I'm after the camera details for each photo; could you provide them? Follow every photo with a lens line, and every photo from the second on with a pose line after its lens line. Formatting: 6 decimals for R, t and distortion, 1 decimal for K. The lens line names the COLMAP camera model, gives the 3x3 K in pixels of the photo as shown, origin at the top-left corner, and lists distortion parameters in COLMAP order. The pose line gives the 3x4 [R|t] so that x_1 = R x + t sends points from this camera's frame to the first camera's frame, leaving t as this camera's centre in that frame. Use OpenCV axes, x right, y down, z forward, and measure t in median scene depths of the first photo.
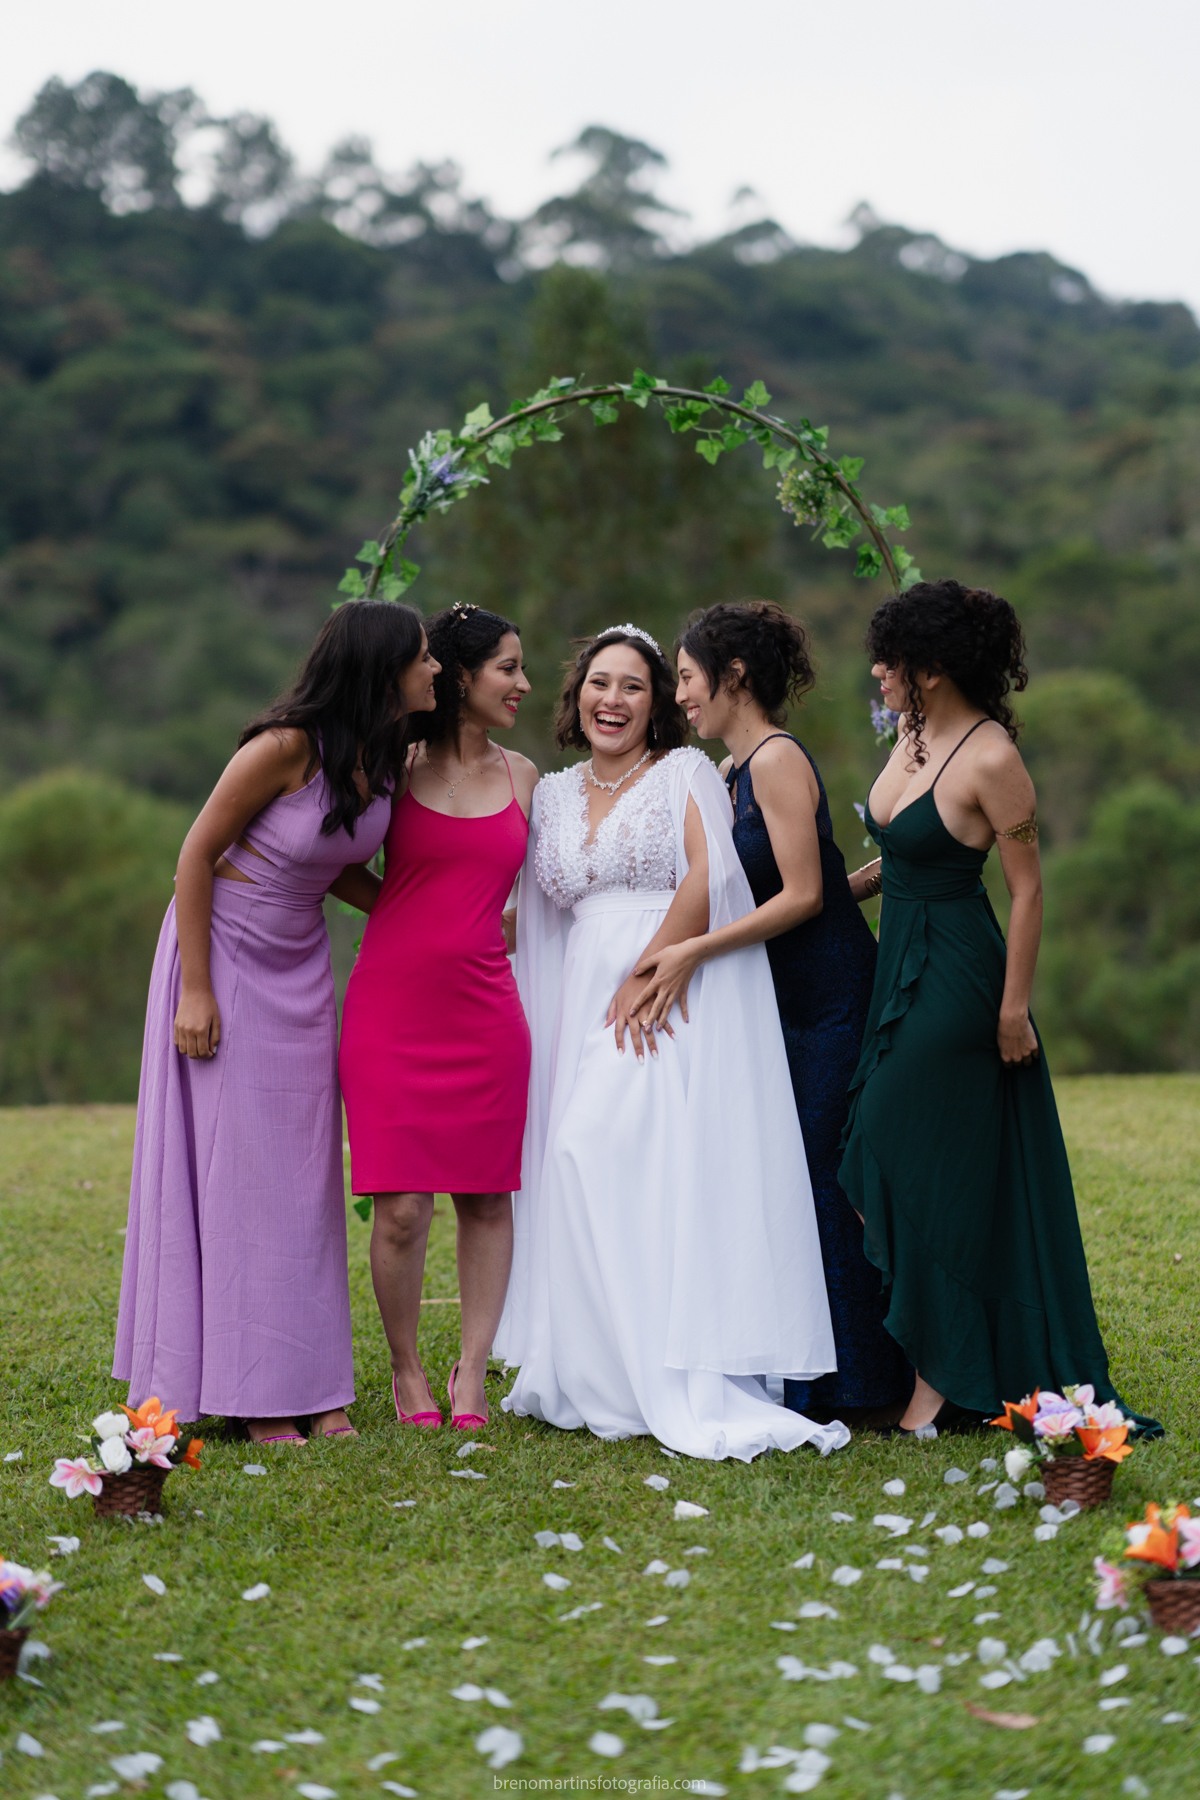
lens RADIAL K [[4541.7, 0, 600.0], [0, 4541.7, 900.0], [0, 0, 1]] dist [-0.042301, -0.094737]
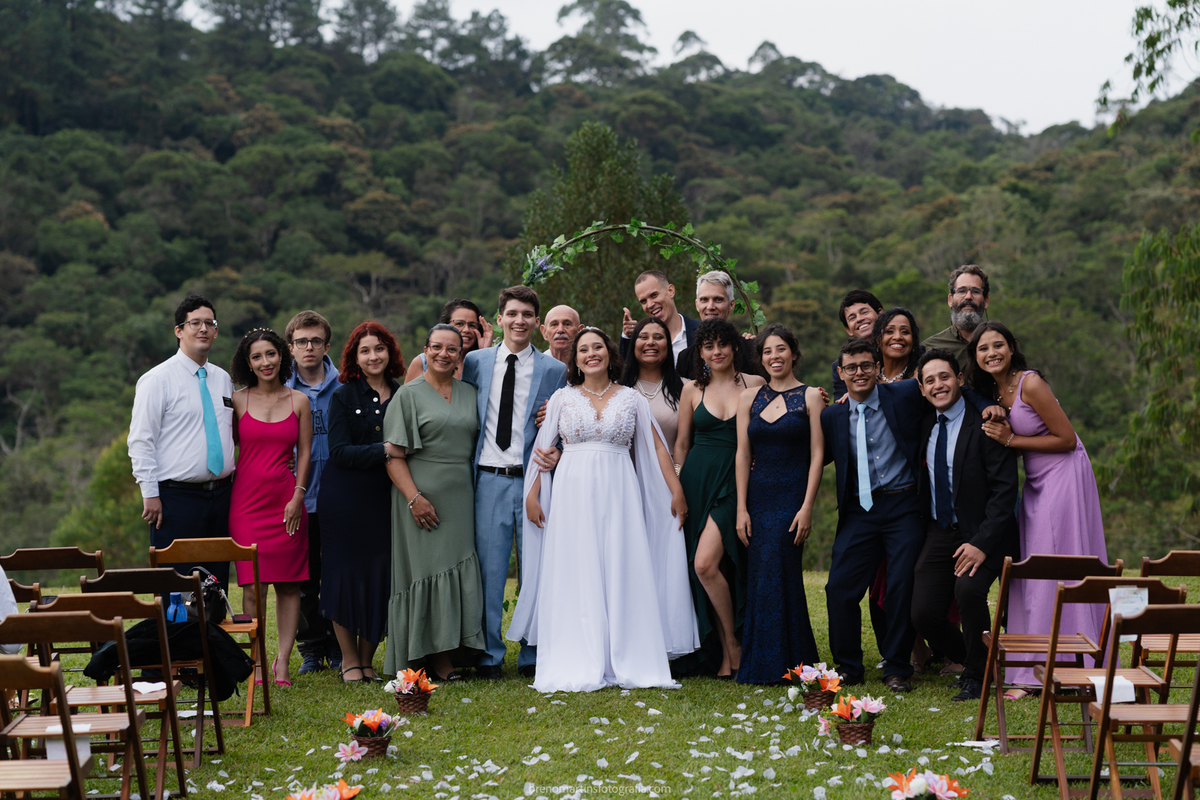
lens RADIAL K [[3027.8, 0, 600.0], [0, 3027.8, 400.0], [0, 0, 1]] dist [-0.042301, -0.094737]
pose [[0.999972, 0.007147, 0.002326, -0.013294], [-0.007061, 0.999362, -0.035005, 0.027010], [-0.002575, 0.034988, 0.999384, -0.578337]]
